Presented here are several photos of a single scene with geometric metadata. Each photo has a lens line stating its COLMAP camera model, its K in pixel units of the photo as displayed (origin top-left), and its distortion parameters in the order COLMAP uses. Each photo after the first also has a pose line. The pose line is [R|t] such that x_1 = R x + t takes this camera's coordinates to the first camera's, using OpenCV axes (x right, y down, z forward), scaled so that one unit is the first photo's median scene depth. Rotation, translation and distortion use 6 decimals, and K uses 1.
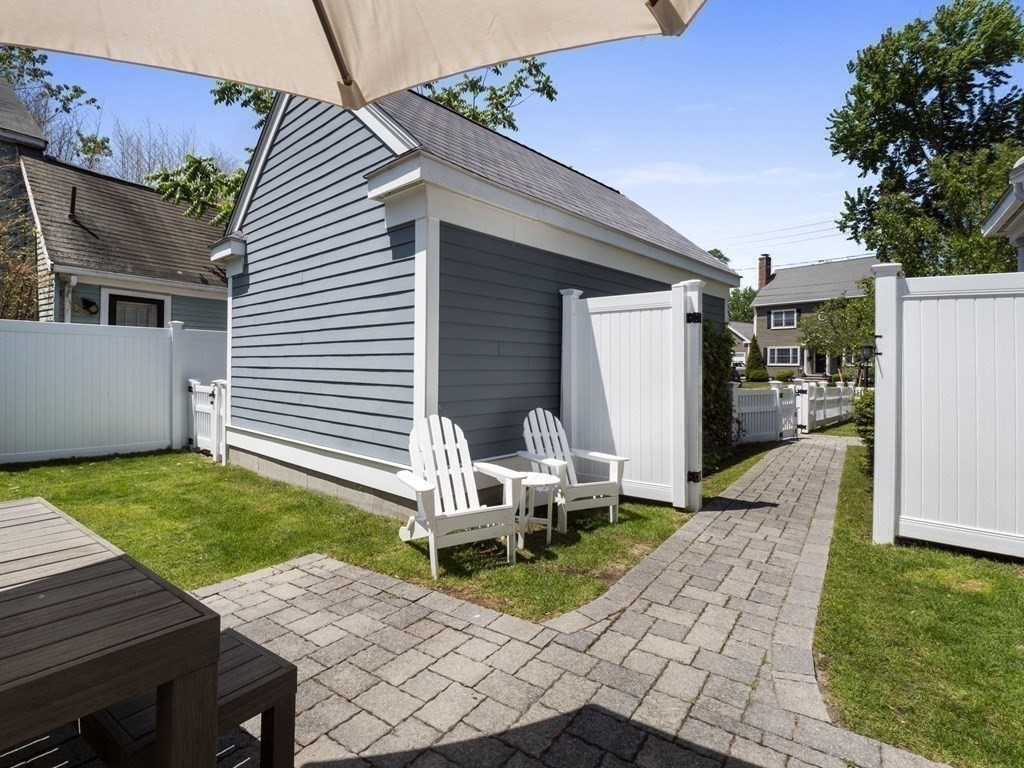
lens RADIAL K [[502.1, 0, 507.8], [0, 502.1, 376.6], [0, 0, 1]] dist [-0.018455, -0.000117]
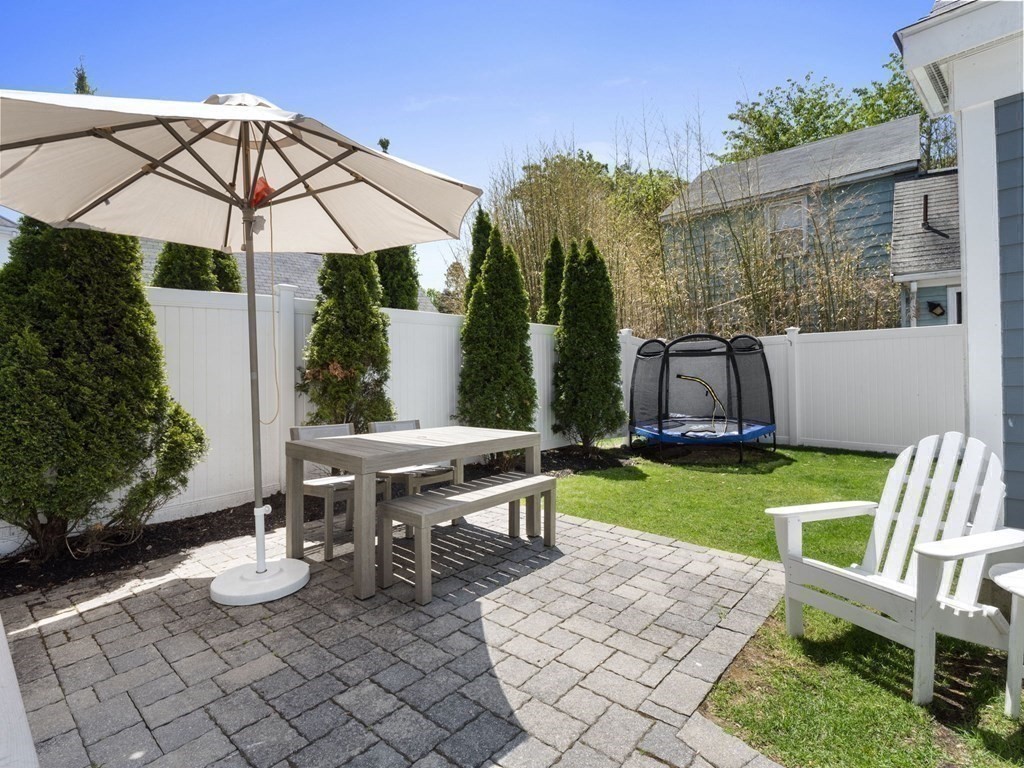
lens RADIAL K [[502.1, 0, 507.8], [0, 502.1, 376.6], [0, 0, 1]] dist [-0.018455, -0.000117]
pose [[-0.110655, -0.011984, -0.993787, 0.677650], [-0.002024, 0.999928, -0.011832, 0.026147], [0.993857, 0.000702, -0.110671, 0.693421]]
